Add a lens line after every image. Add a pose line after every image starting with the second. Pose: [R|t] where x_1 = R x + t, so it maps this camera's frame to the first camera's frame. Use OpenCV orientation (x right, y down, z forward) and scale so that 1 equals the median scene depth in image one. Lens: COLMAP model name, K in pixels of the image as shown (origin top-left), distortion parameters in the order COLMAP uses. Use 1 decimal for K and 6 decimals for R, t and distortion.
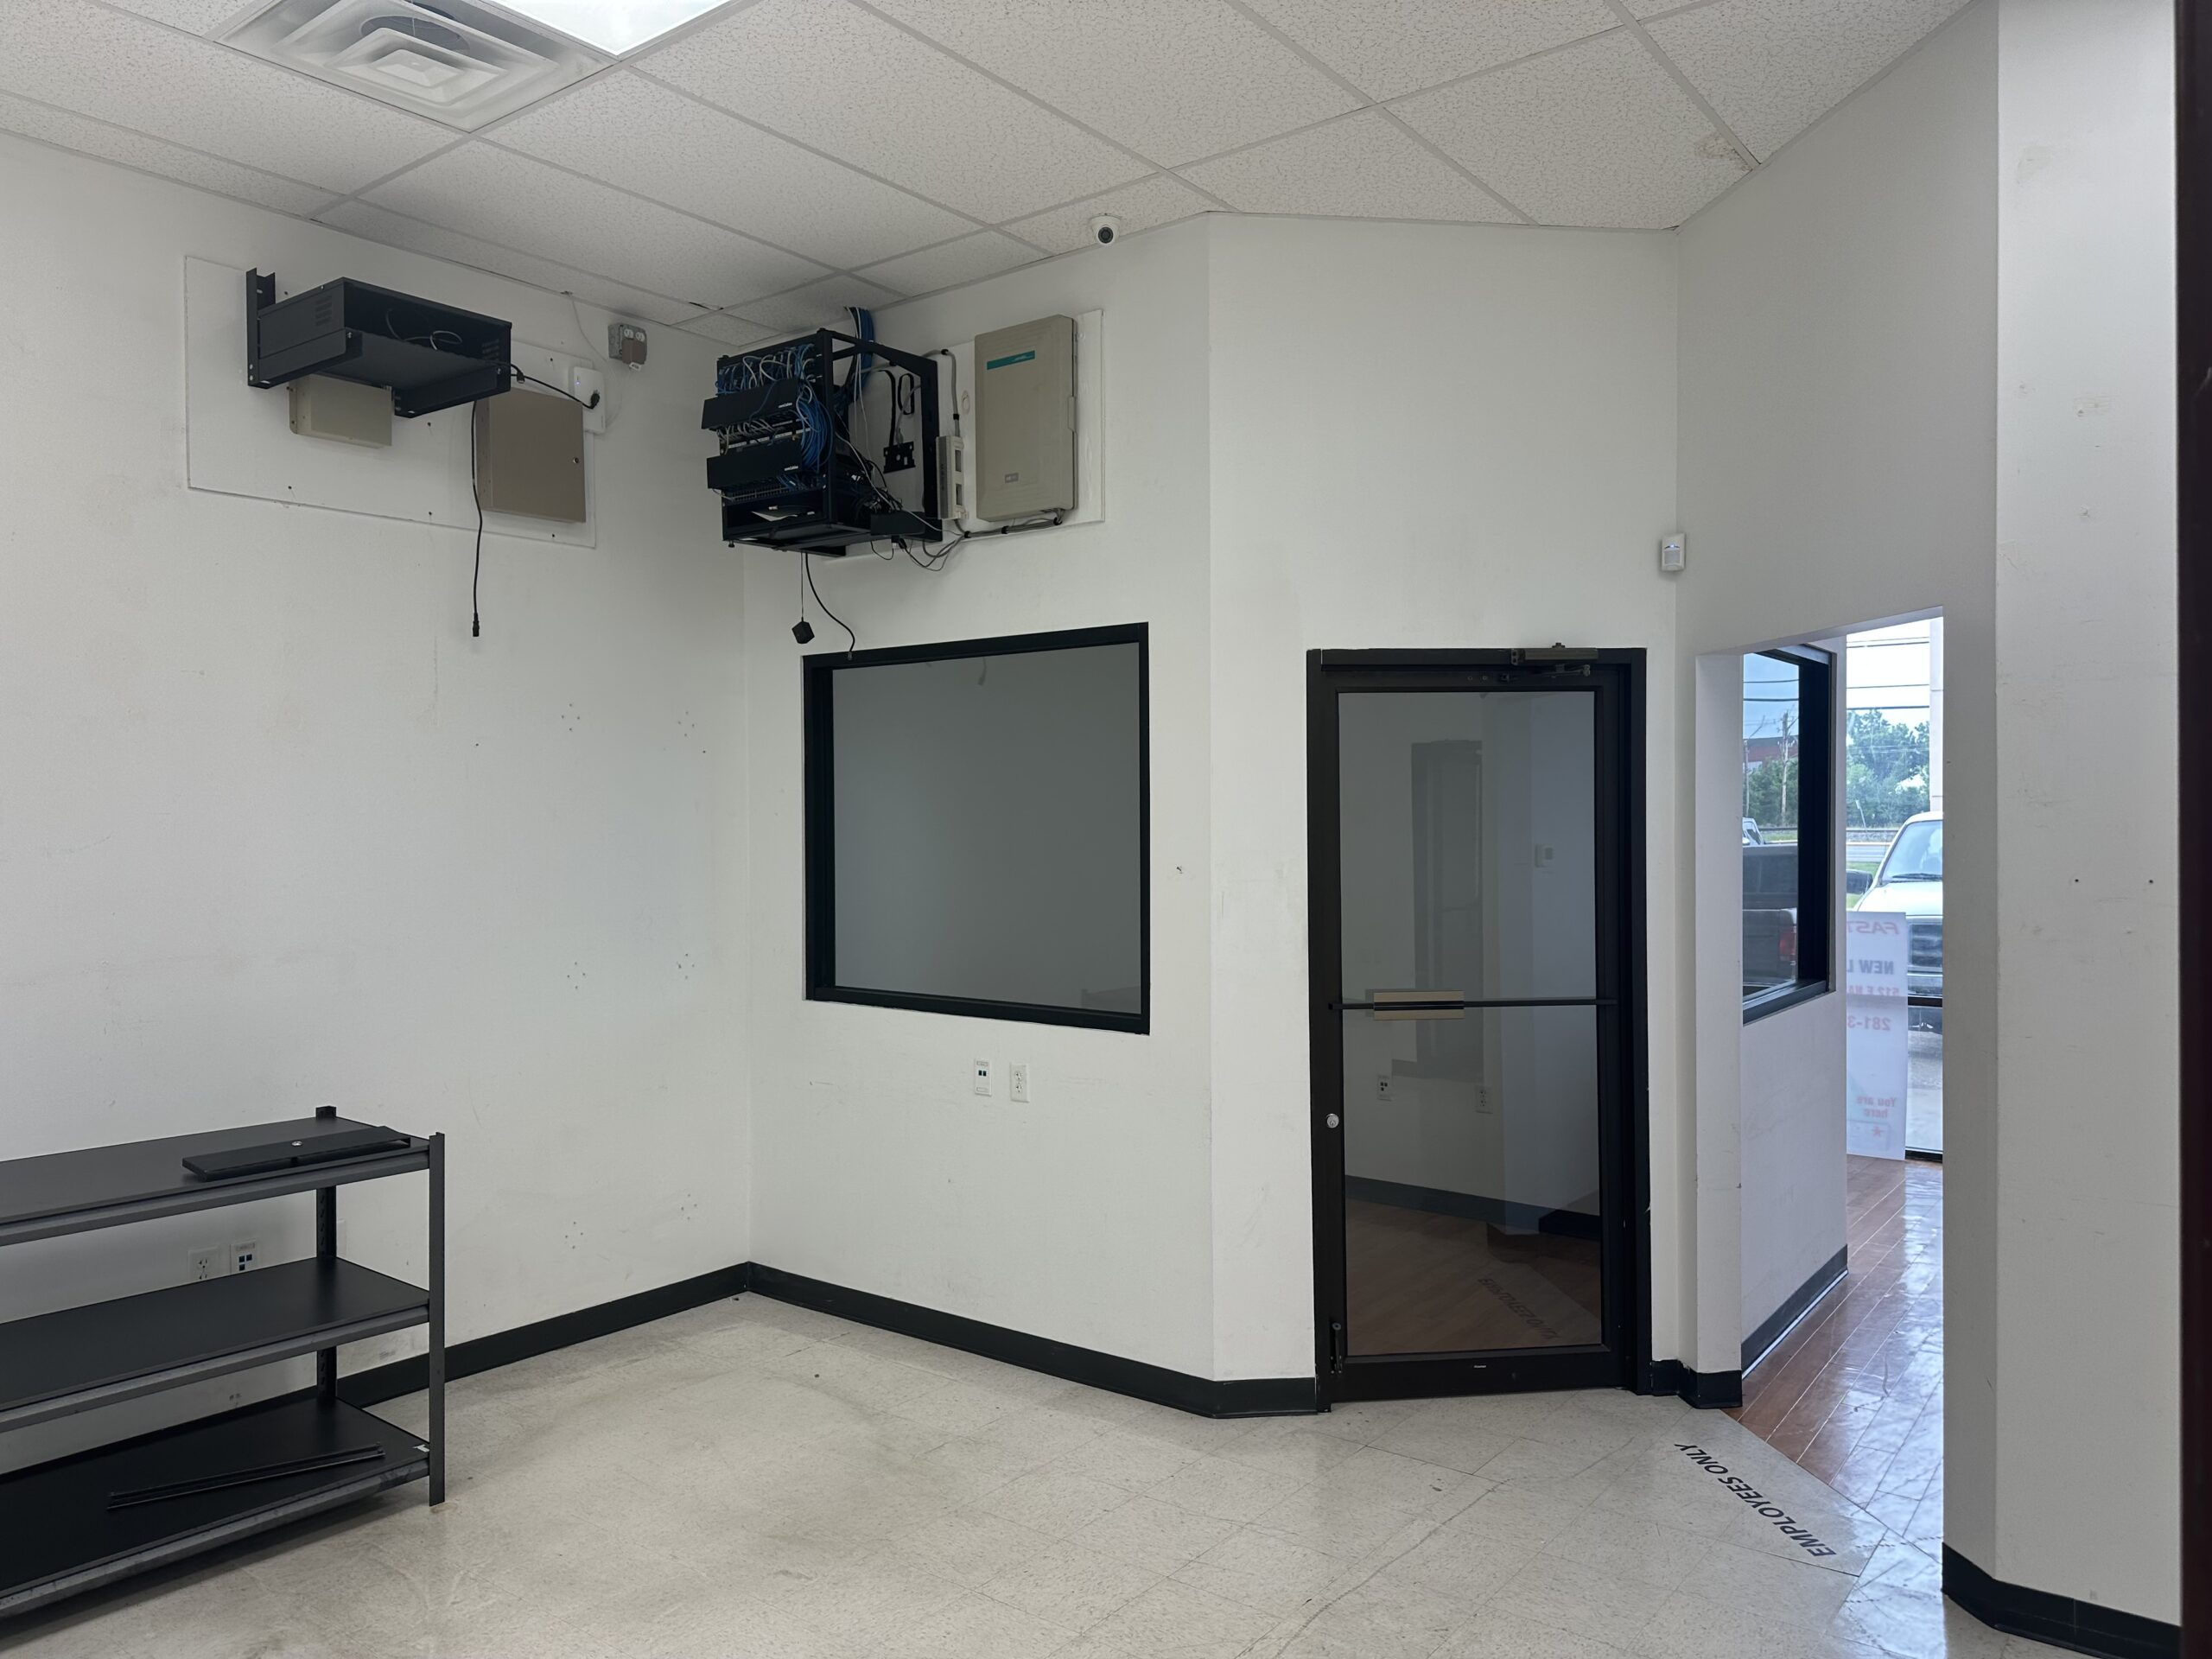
lens RADIAL K [[1549.9, 0, 1109.7], [0, 1549.9, 839.0], [0, 0, 1]] dist [0.037472, -0.043390]
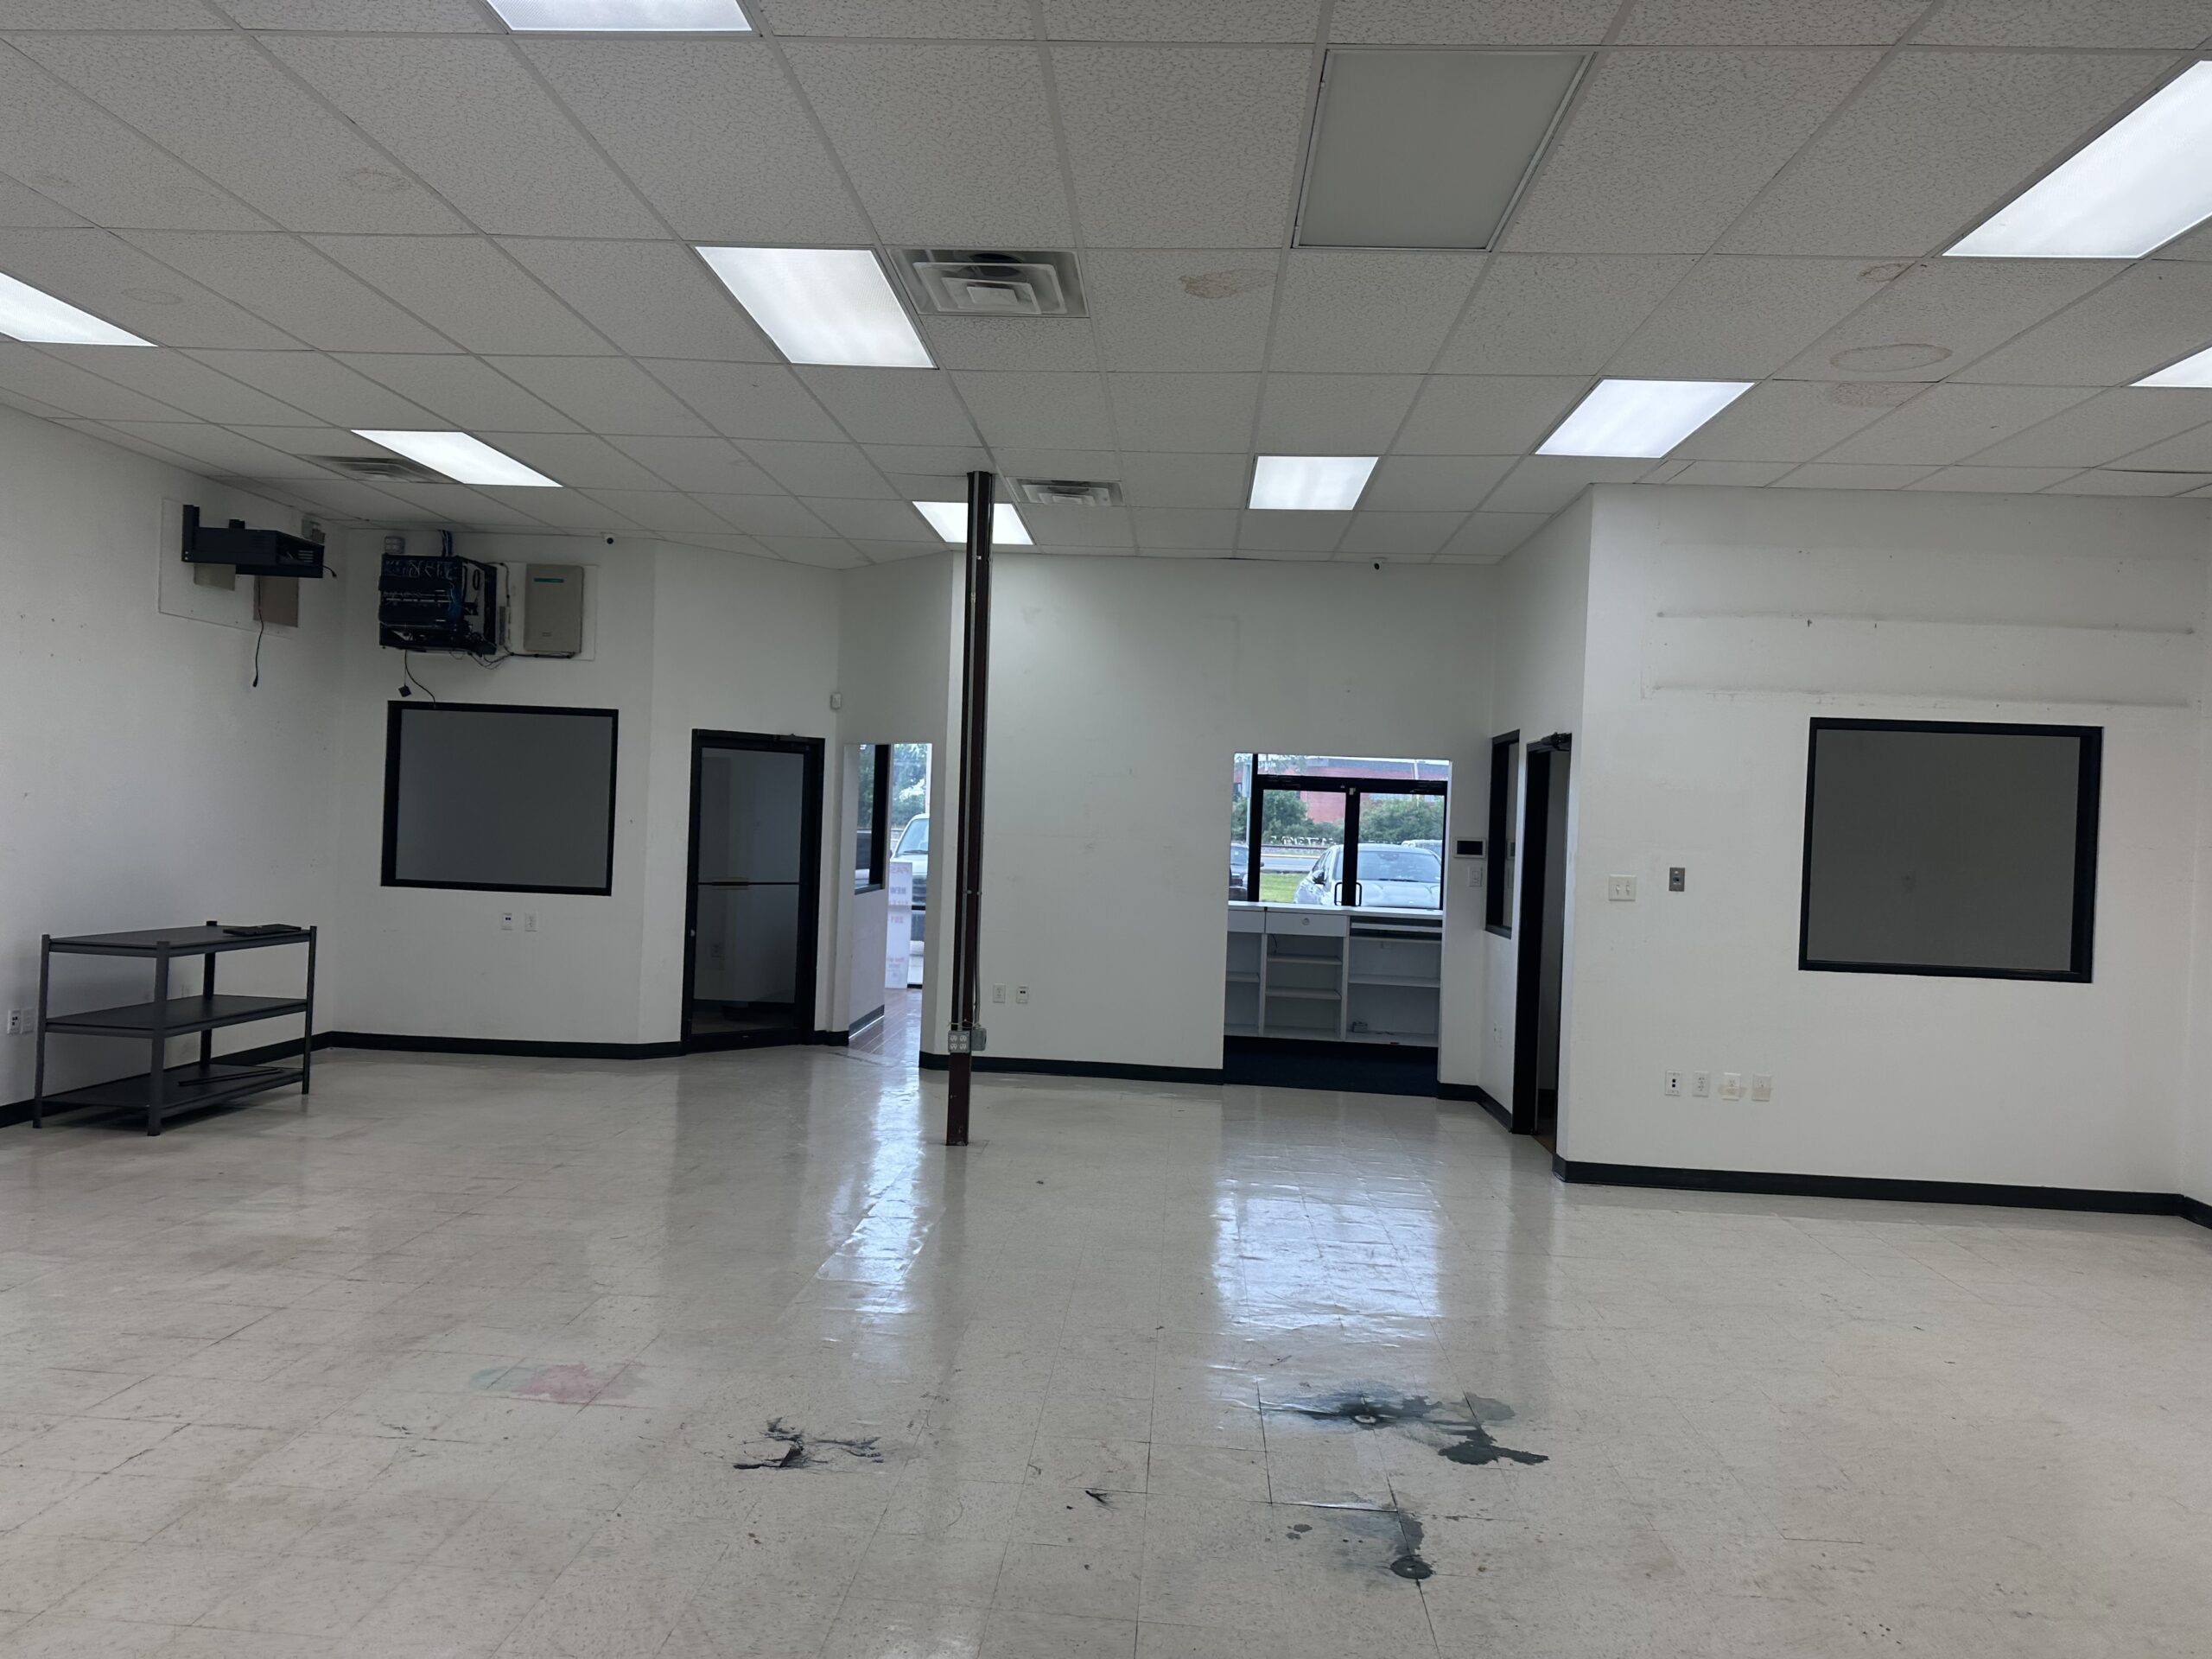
lens RADIAL K [[1549.9, 0, 1099.4], [0, 1549.9, 839.2], [0, 0, 1]] dist [0.037472, -0.043390]
pose [[0.825703, 0.033295, 0.563122, -0.628911], [-0.034992, 0.999357, -0.007779, 0.037953], [-0.563019, -0.013281, 0.826337, -1.188987]]
